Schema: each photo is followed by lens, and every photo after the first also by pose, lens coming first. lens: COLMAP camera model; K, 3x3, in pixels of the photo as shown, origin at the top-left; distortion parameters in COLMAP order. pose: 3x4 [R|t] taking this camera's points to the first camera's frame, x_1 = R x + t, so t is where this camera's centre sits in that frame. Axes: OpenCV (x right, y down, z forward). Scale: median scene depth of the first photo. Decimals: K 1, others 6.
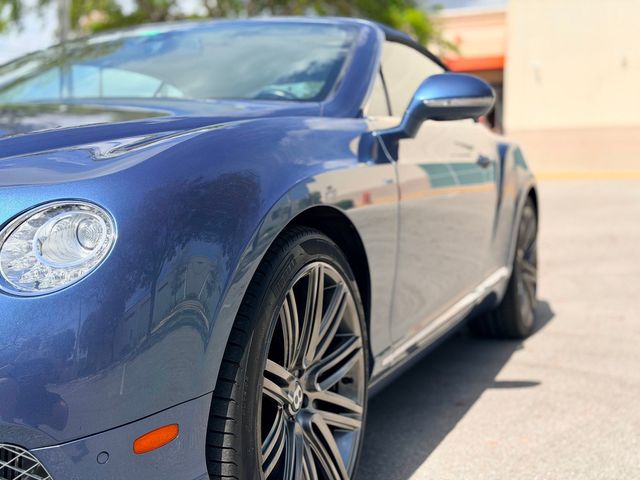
lens RADIAL K [[899.0, 0, 322.2], [0, 899.0, 244.4], [0, 0, 1]] dist [0.106600, 0.000000]
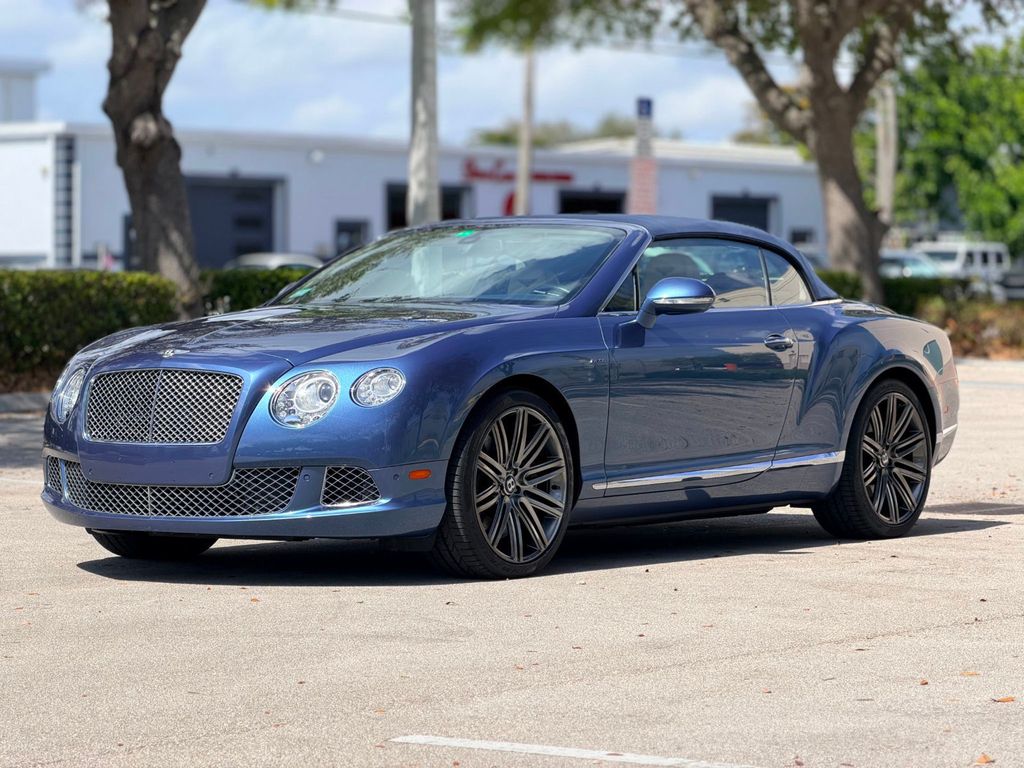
lens RADIAL K [[3084.2, 0, 510.4], [0, 3084.2, 376.9], [0, 0, 1]] dist [0.246022, 0.000000]
pose [[0.968278, 0.013484, -0.249509, 1.416820], [-0.029045, 0.997848, -0.058789, 0.304604], [0.248180, 0.064171, 0.966586, -4.639218]]
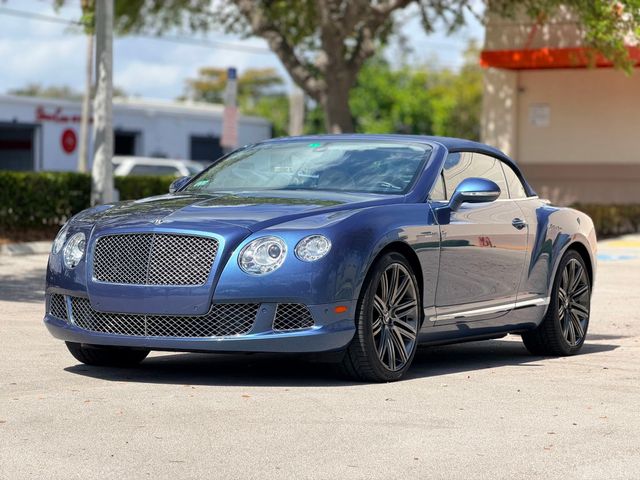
lens RADIAL K [[1927.7, 0, 317.9], [0, 1927.7, 232.7], [0, 0, 1]] dist [0.246022, 0.000000]
pose [[0.995095, 0.029232, -0.094502, 0.275545], [-0.036269, 0.996626, -0.073626, 0.330170], [0.092031, 0.076693, 0.992798, -4.270844]]
